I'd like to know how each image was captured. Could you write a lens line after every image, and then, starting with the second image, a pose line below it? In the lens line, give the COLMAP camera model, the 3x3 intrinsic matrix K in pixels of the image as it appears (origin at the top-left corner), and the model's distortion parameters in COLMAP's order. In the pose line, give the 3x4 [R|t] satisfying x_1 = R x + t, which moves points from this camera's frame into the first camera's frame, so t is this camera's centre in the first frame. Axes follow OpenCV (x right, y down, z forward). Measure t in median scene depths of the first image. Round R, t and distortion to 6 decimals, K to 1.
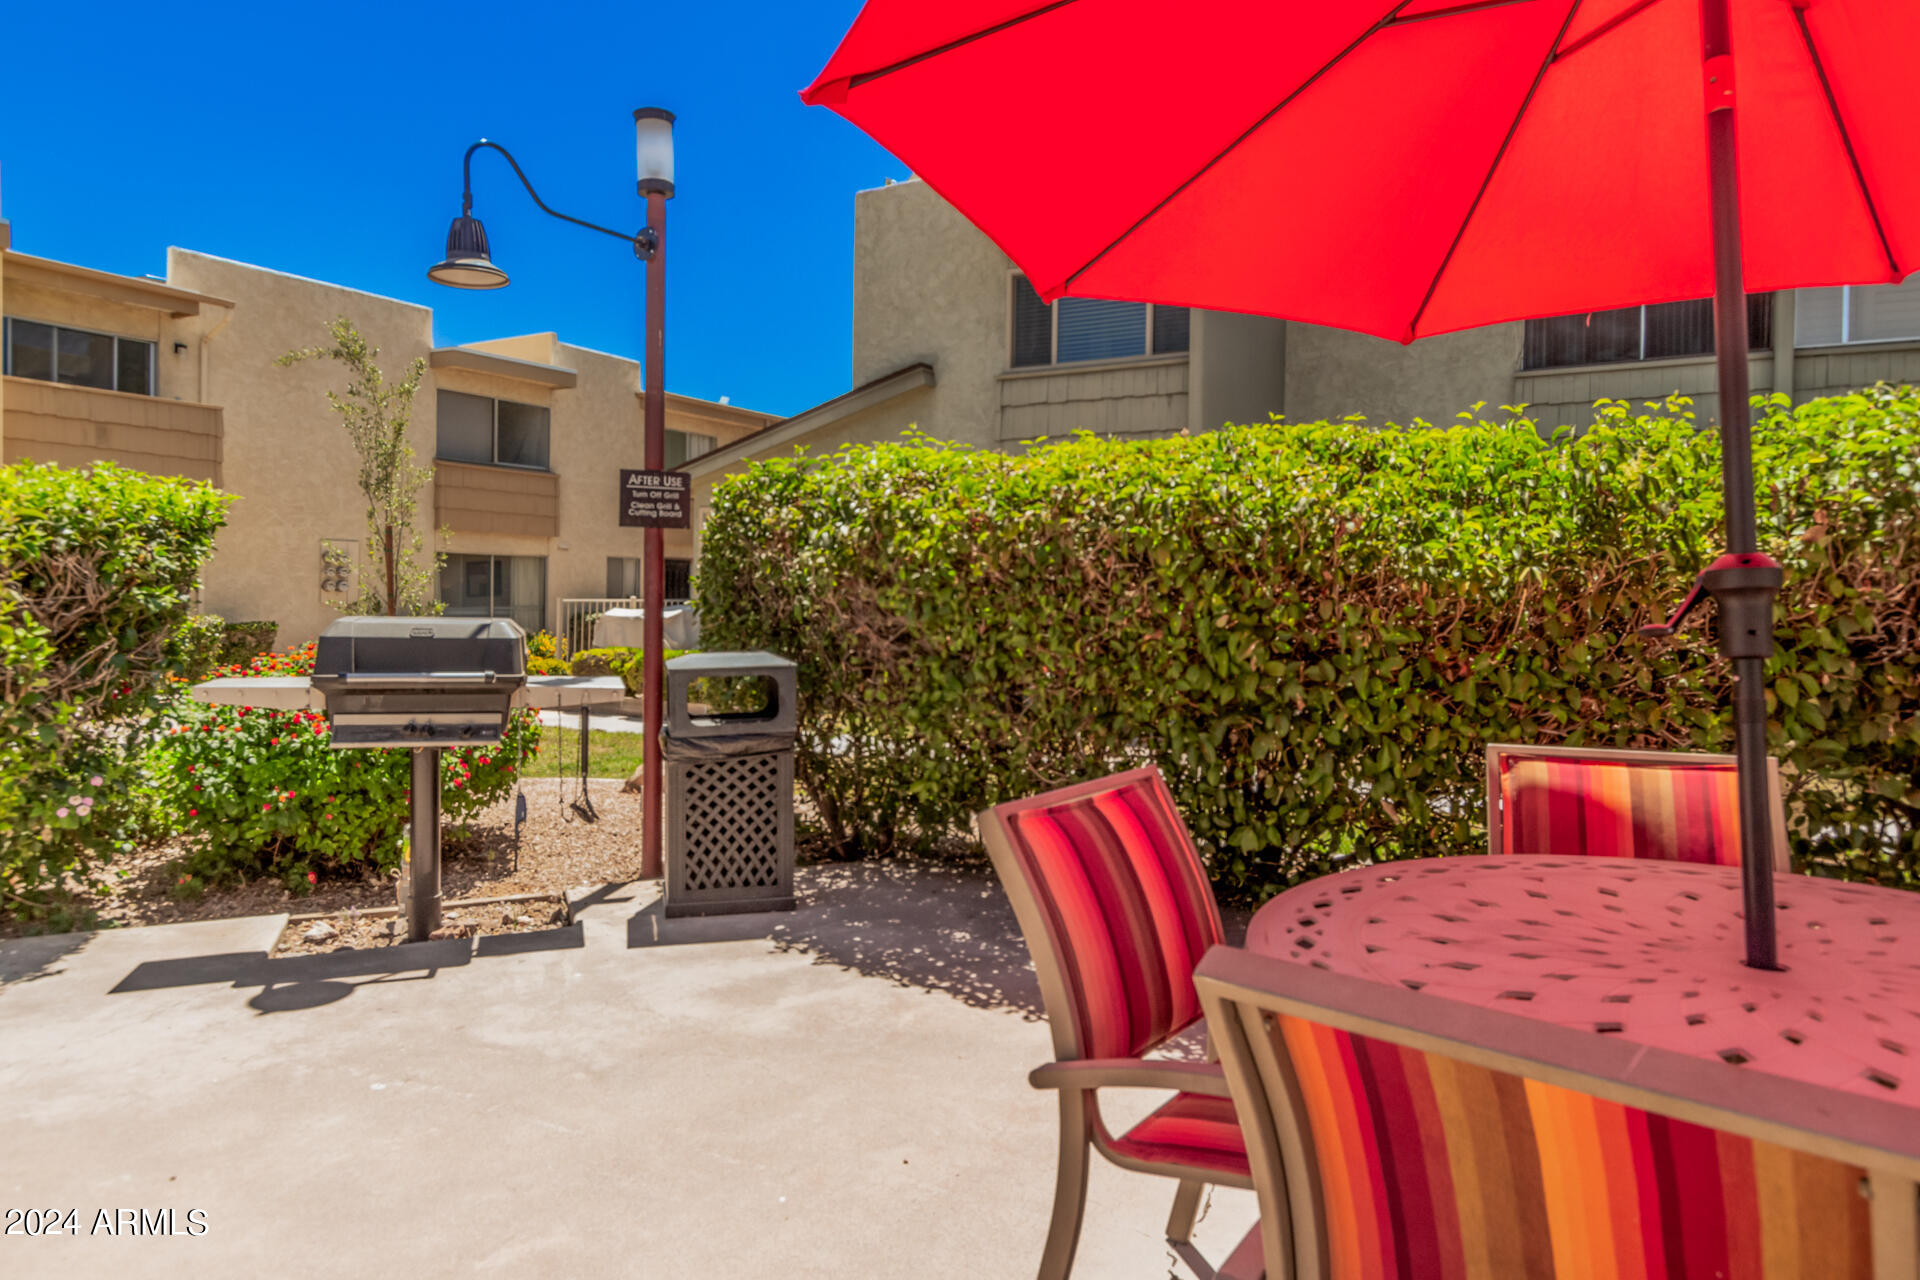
lens RADIAL K [[1408.3, 0, 960.1], [0, 1408.3, 606.6], [0, 0, 1]] dist [0.000790, 0.000351]
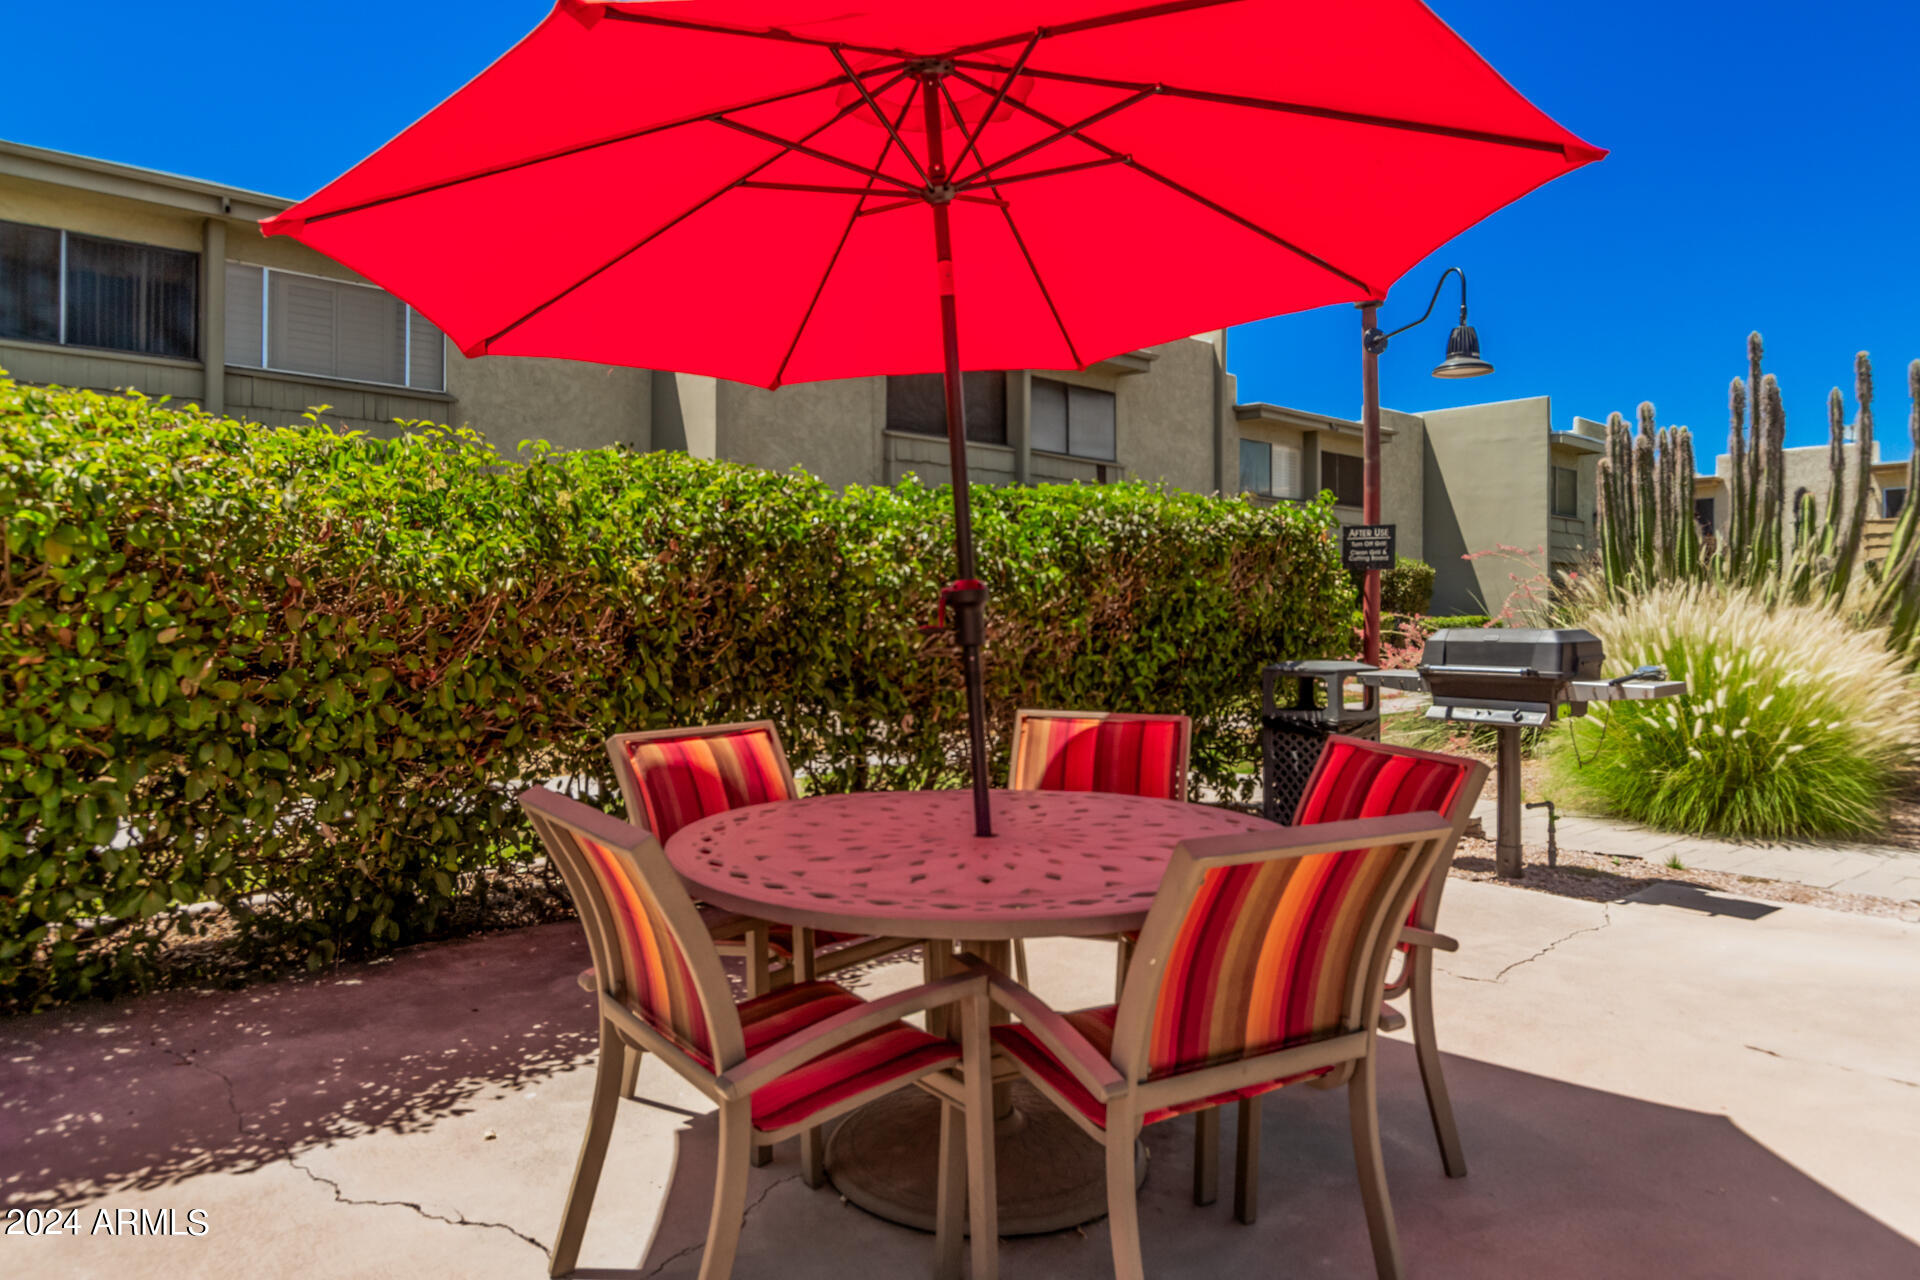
lens RADIAL K [[1451.9, 0, 960.0], [0, 1451.9, 640.0], [0, 0, 1]] dist [-0.000689, -0.000229]
pose [[0.111907, -0.029511, 0.993280, -0.605255], [0.002044, 0.999564, 0.029468, -0.011201], [-0.993717, -0.001268, 0.111918, 0.460211]]
